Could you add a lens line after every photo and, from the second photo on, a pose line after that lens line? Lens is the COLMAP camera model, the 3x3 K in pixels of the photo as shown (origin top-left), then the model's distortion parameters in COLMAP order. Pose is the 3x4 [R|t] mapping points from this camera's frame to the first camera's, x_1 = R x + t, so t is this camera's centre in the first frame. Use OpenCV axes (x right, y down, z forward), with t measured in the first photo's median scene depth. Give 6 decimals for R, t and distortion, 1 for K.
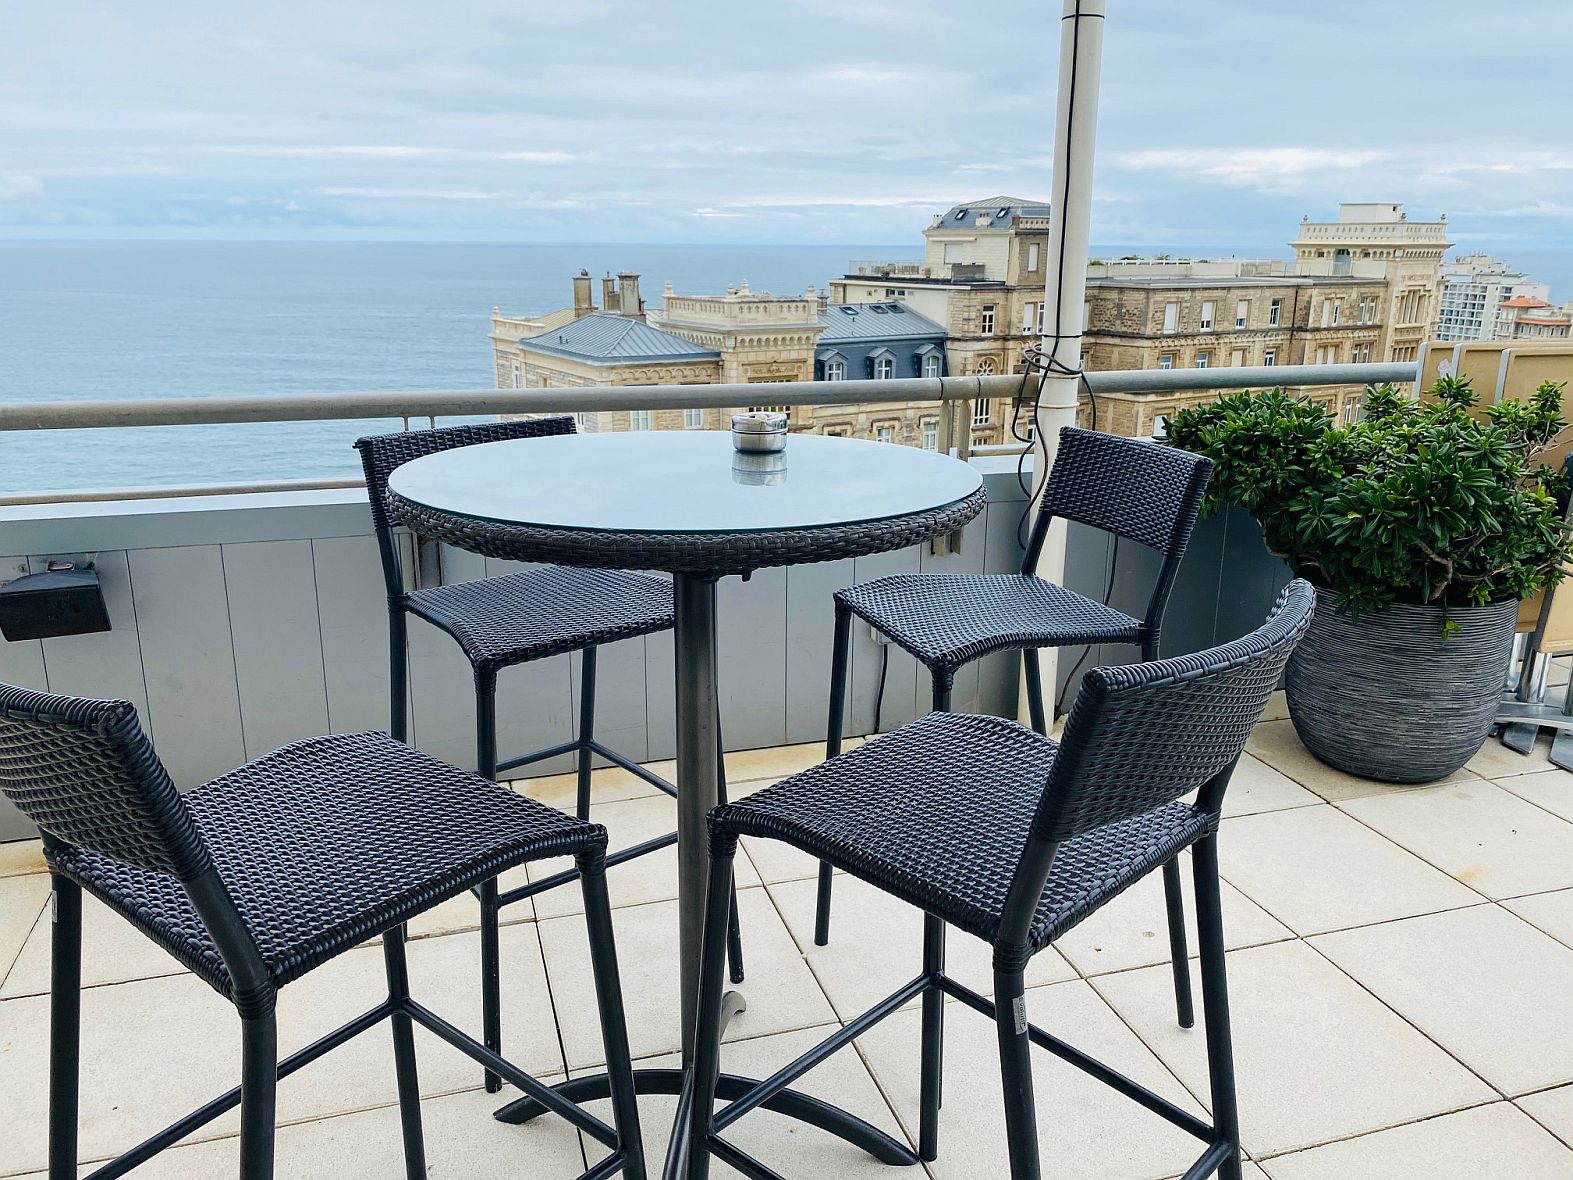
lens RADIAL K [[1207.2, 0, 775.0], [0, 1207.2, 576.0], [0, 0, 1]] dist [0.022032, -0.016398]
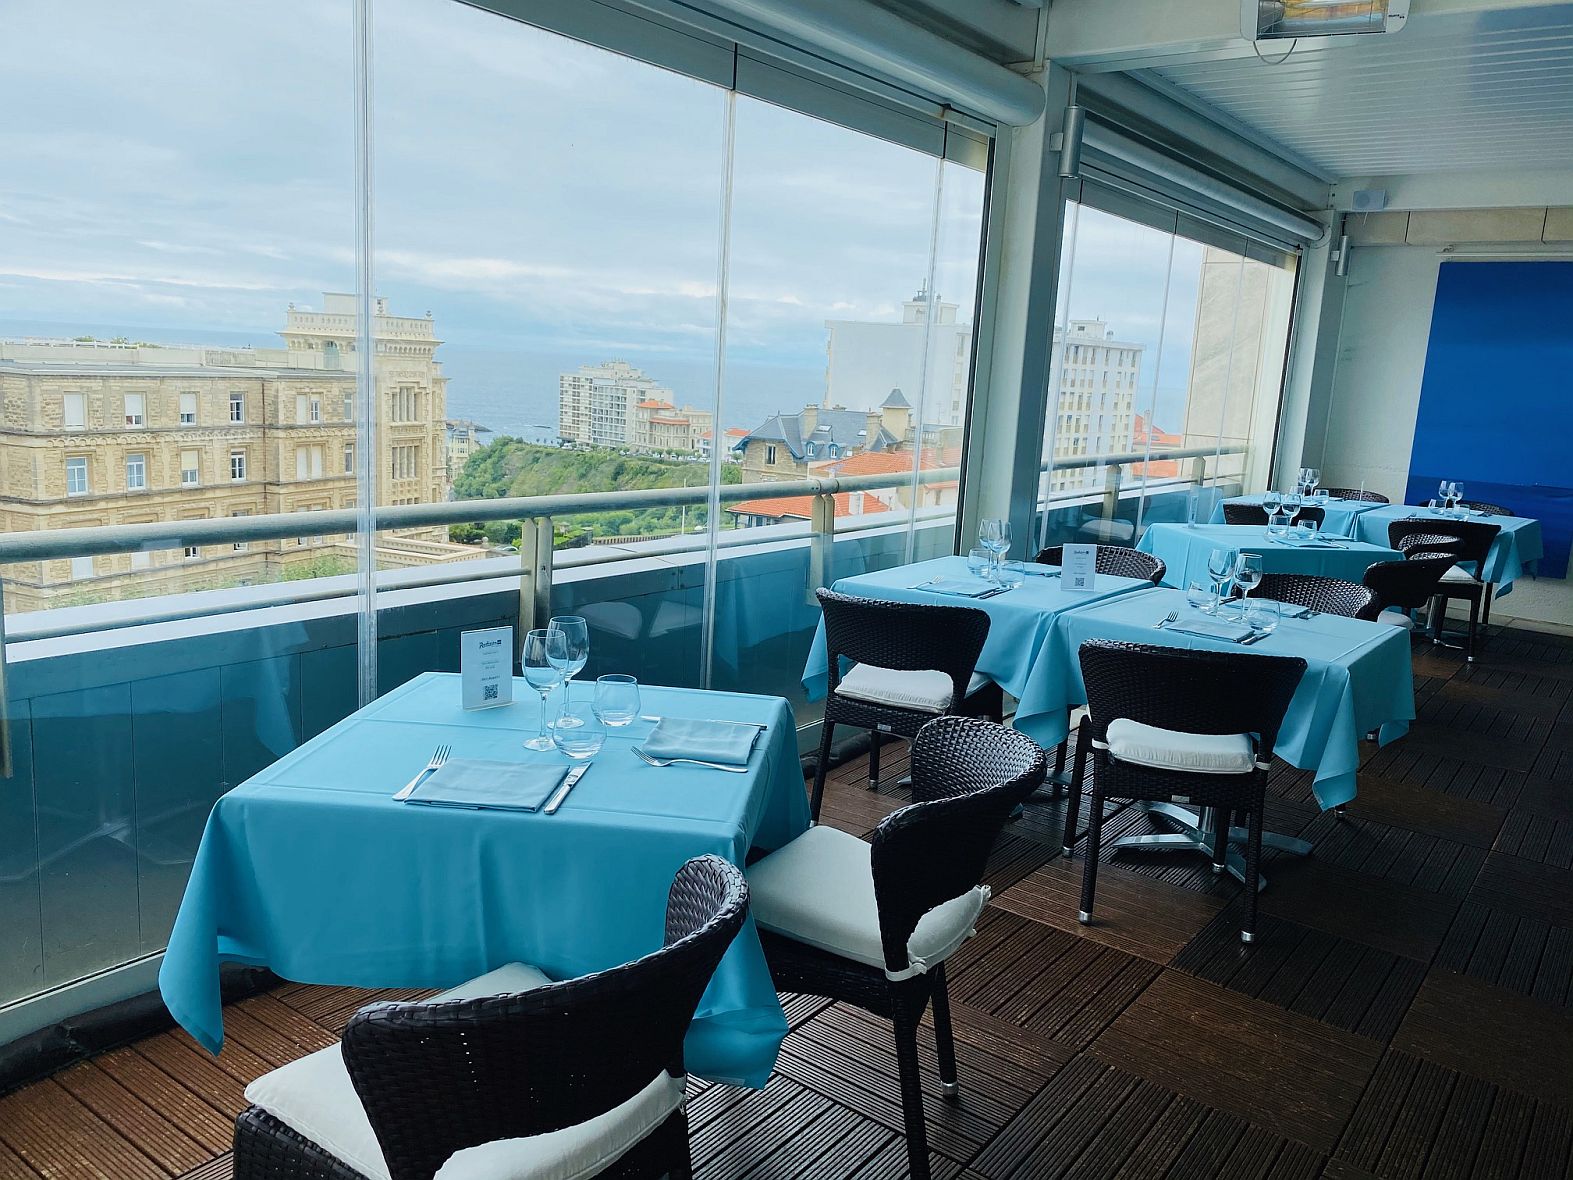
lens RADIAL K [[1207.2, 0, 789.4], [0, 1207.2, 588.2], [0, 0, 1]] dist [0.022032, -0.016398]
pose [[0.818019, -0.070670, 0.570834, 0.228304], [0.108191, 0.993614, -0.032029, -0.015865], [-0.564925, 0.087959, 0.820441, 0.065134]]
